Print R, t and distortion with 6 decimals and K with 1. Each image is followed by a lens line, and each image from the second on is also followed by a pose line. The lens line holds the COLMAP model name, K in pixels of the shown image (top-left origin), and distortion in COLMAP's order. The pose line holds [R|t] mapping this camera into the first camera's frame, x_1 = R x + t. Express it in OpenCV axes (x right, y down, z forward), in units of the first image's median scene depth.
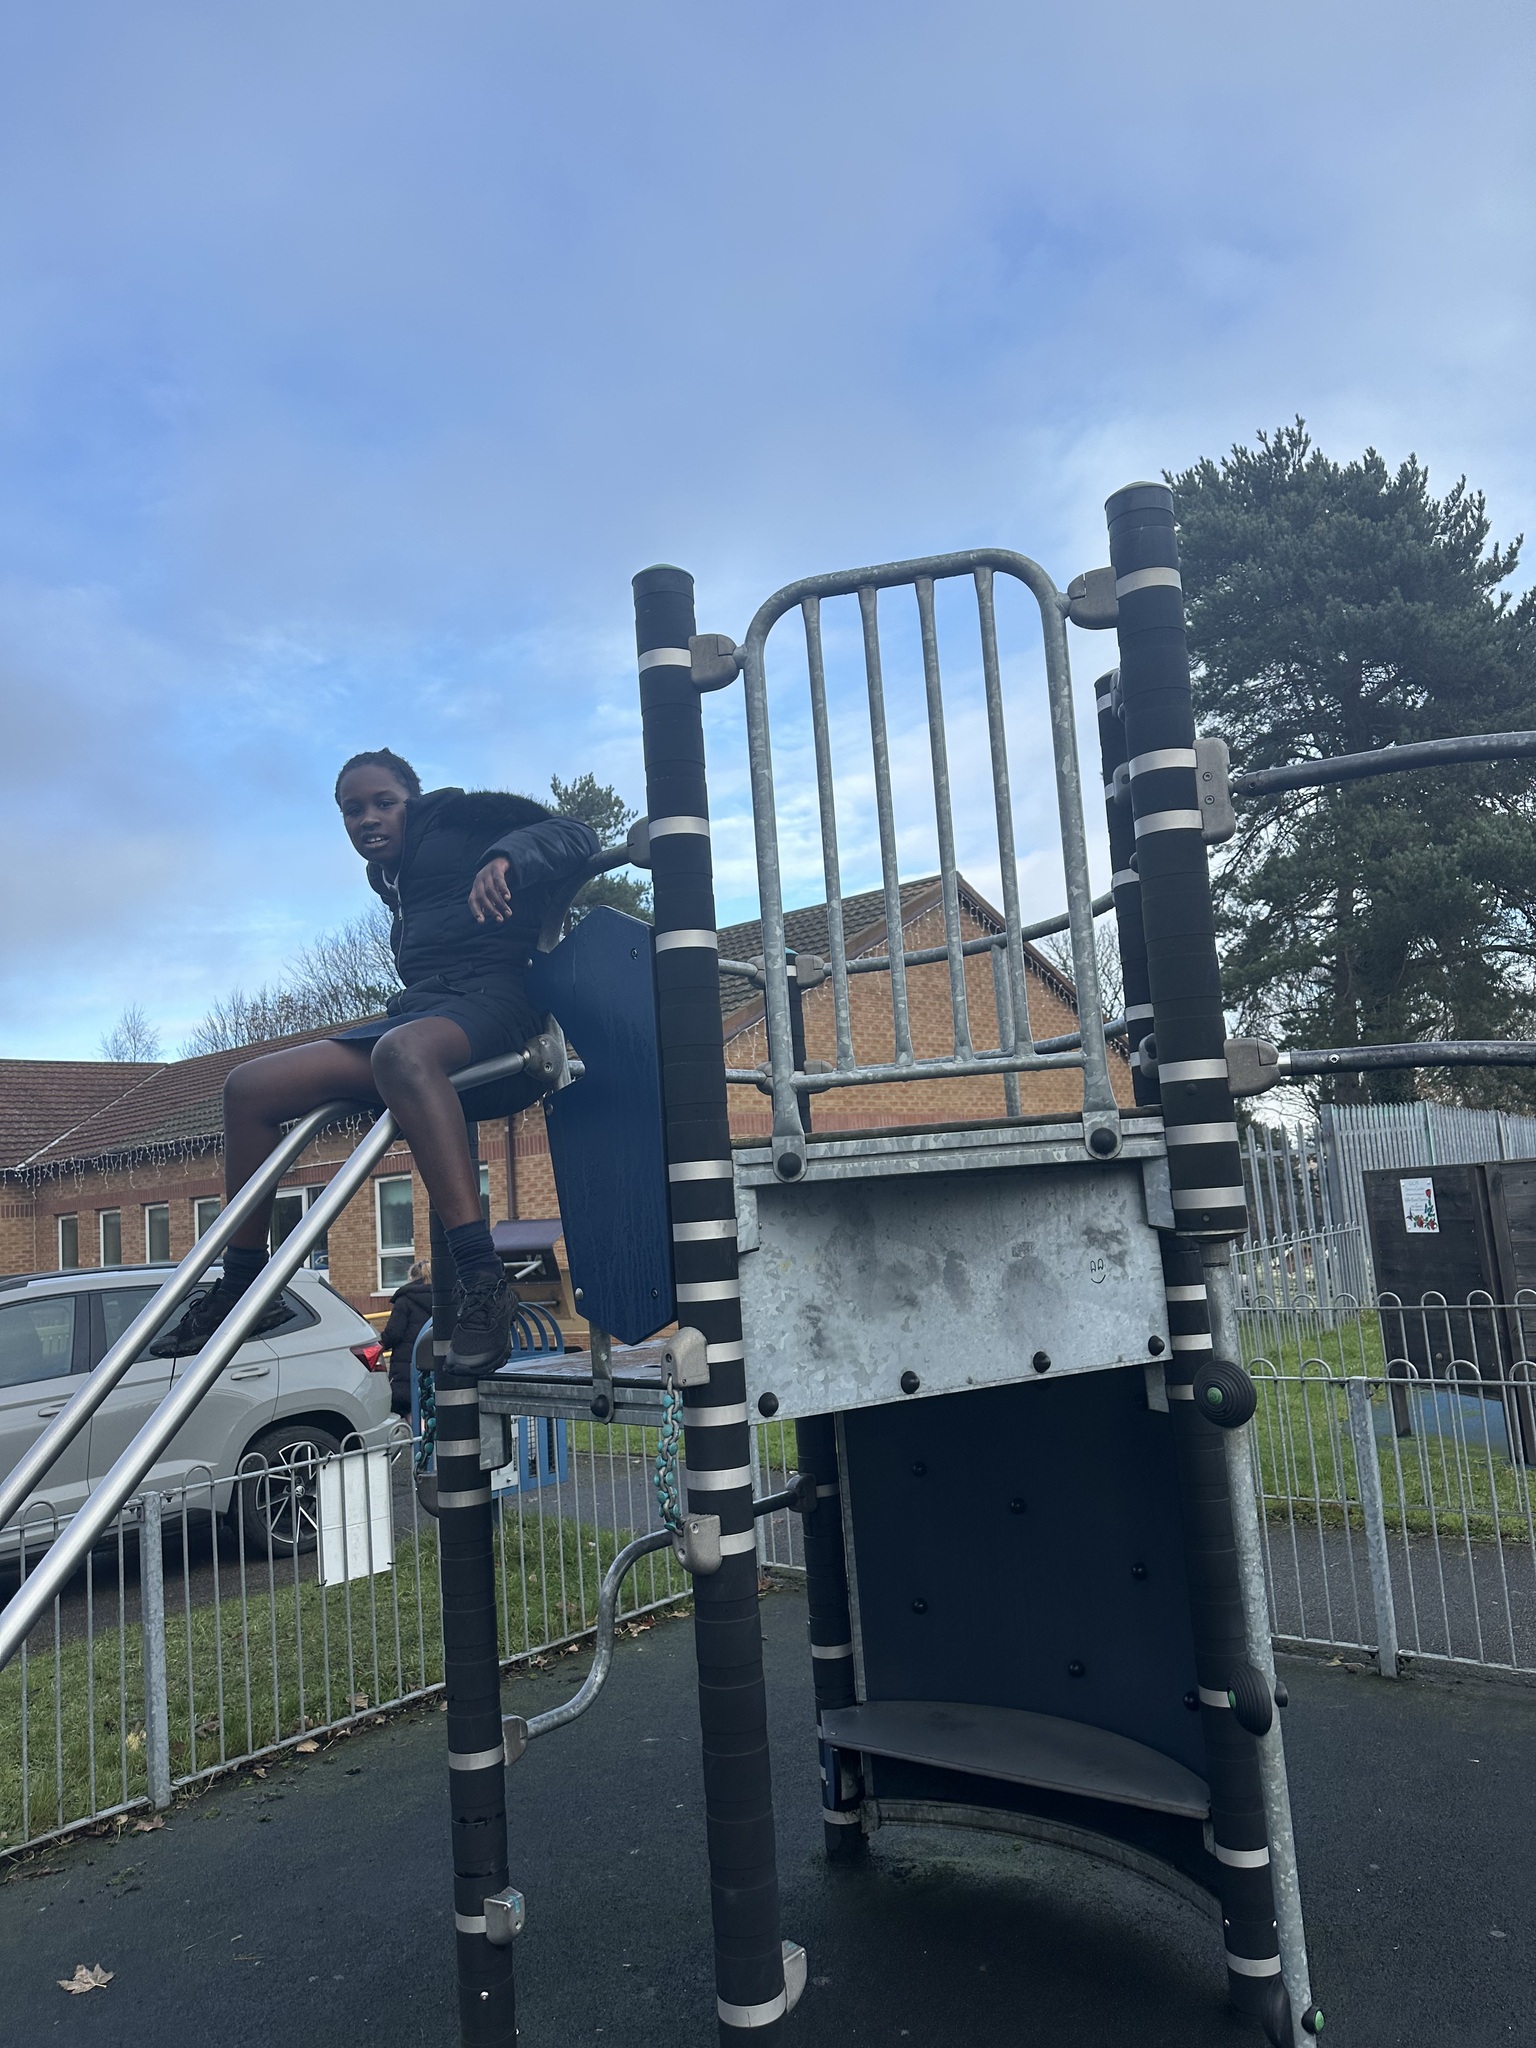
lens RADIAL K [[1437.1, 0, 768.3], [0, 1437.1, 1040.5], [0, 0, 1]] dist [0.183558, -0.328729]
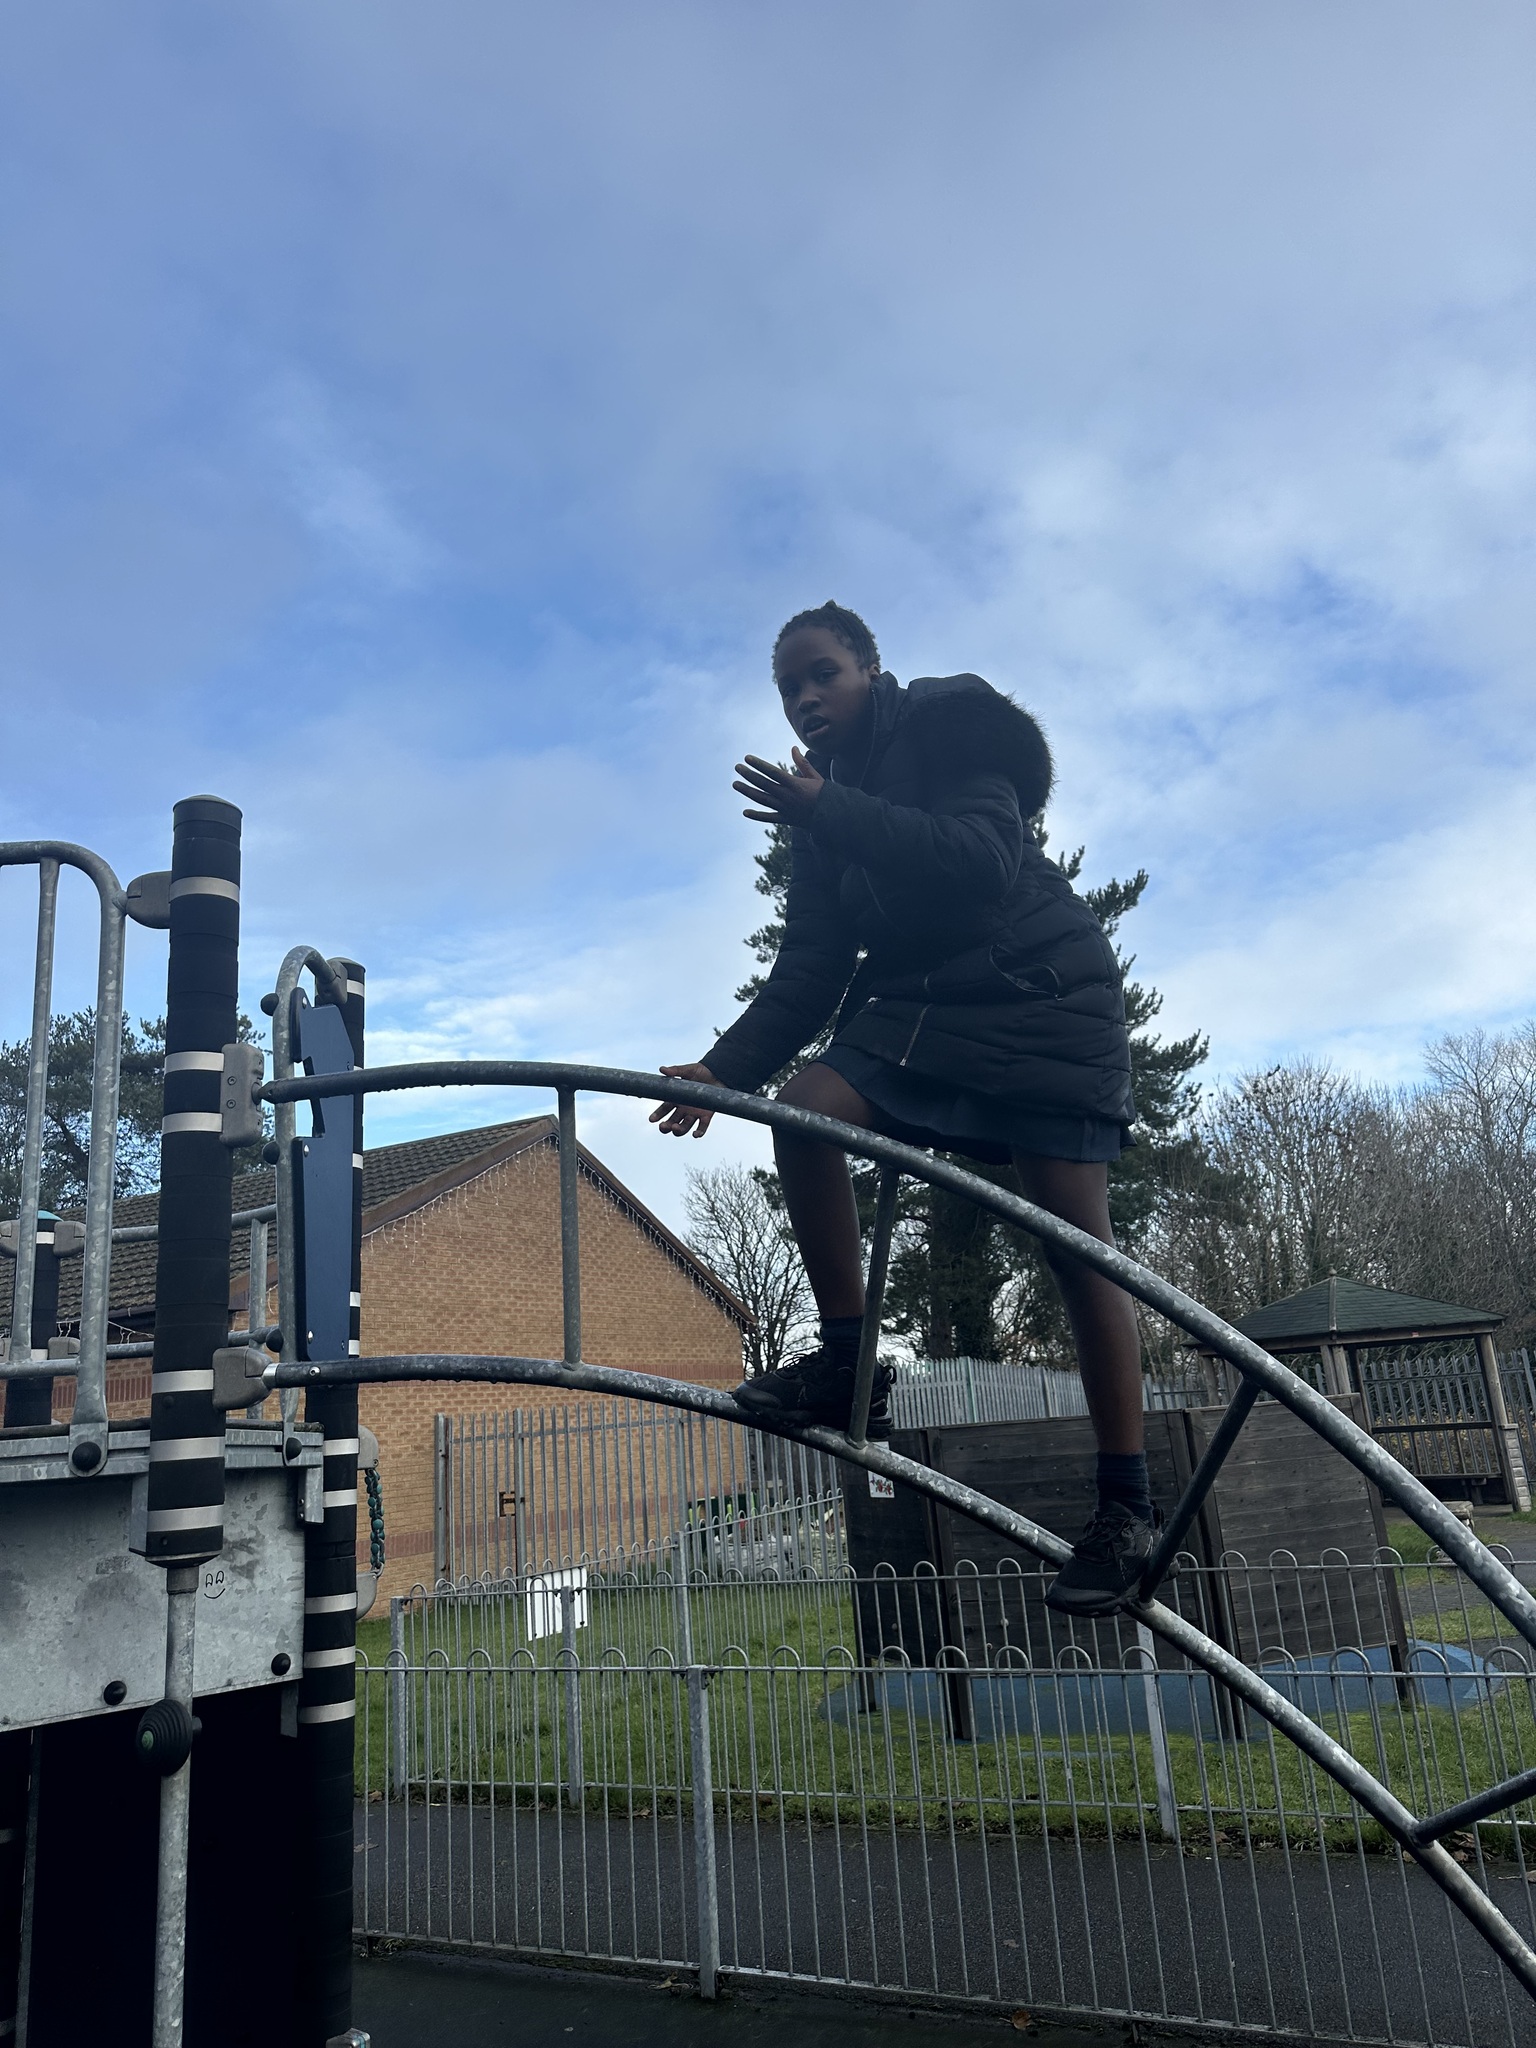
lens RADIAL K [[1452.9, 0, 783.3], [0, 1452.9, 1025.3], [0, 0, 1]] dist [0.057836, -0.078656]
pose [[0.972403, 0.064480, 0.224218, 0.348505], [-0.025052, 0.984351, -0.174431, -0.040787], [-0.231957, 0.164000, 0.958801, -0.051011]]
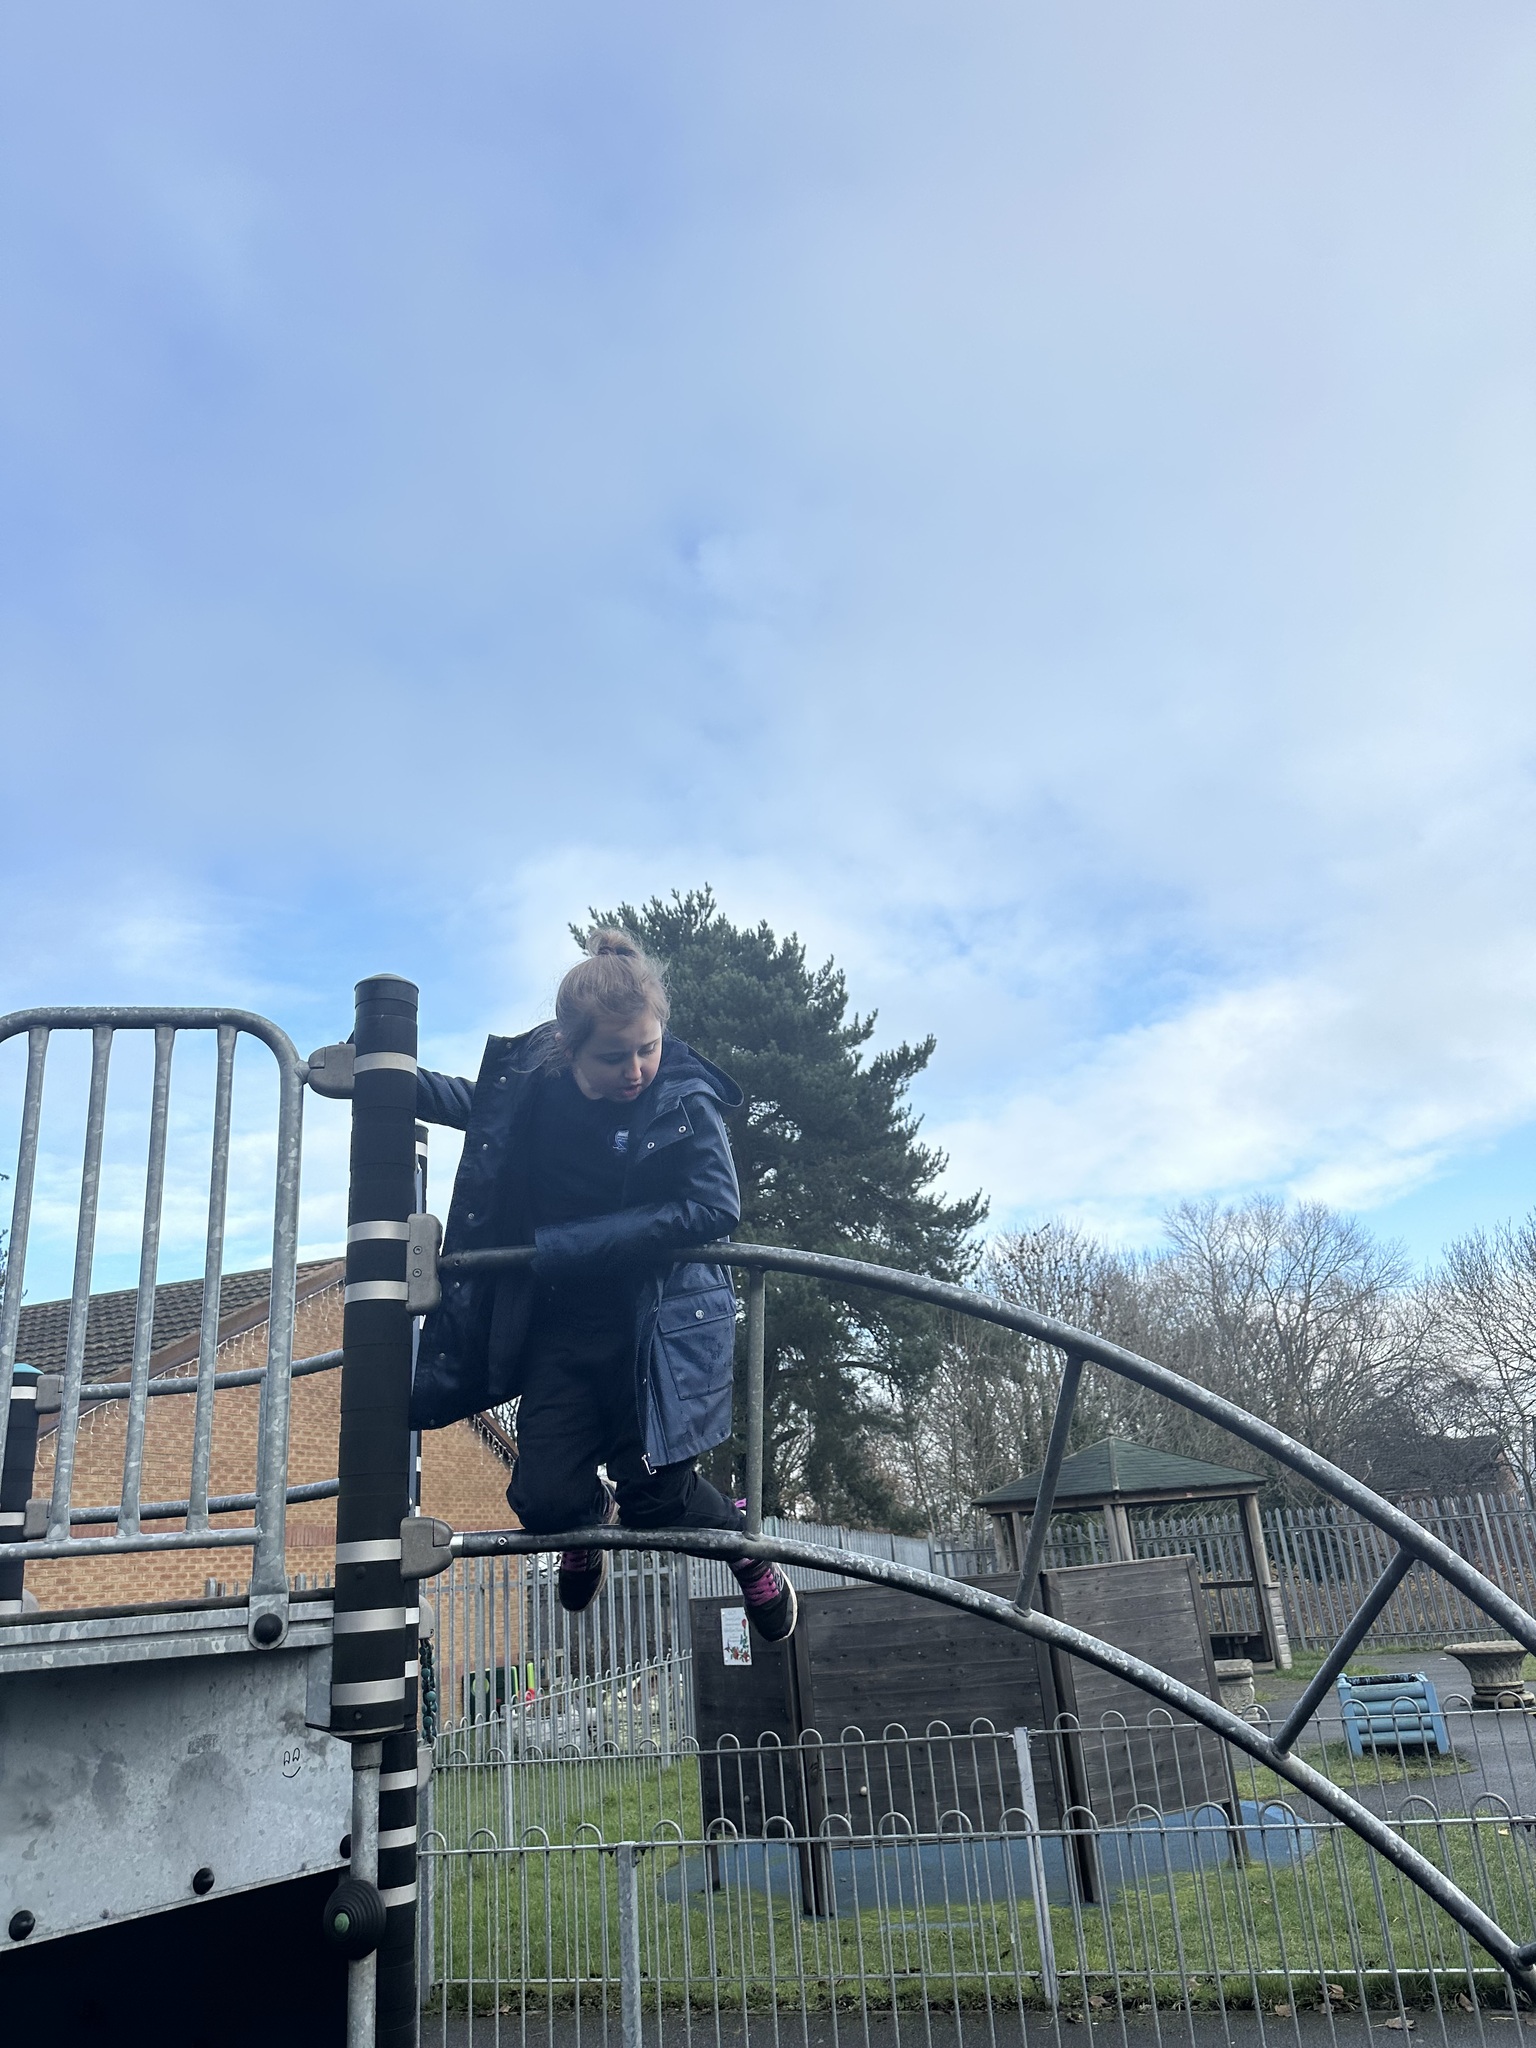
lens RADIAL K [[1458.9, 0, 794.3], [0, 1458.9, 1027.8], [0, 0, 1]] dist [0.023439, -0.028008]
pose [[0.916749, 0.140635, 0.373890, 0.106262], [-0.035228, 0.960794, -0.275016, -0.044374], [-0.397908, 0.238949, 0.885761, -0.057283]]
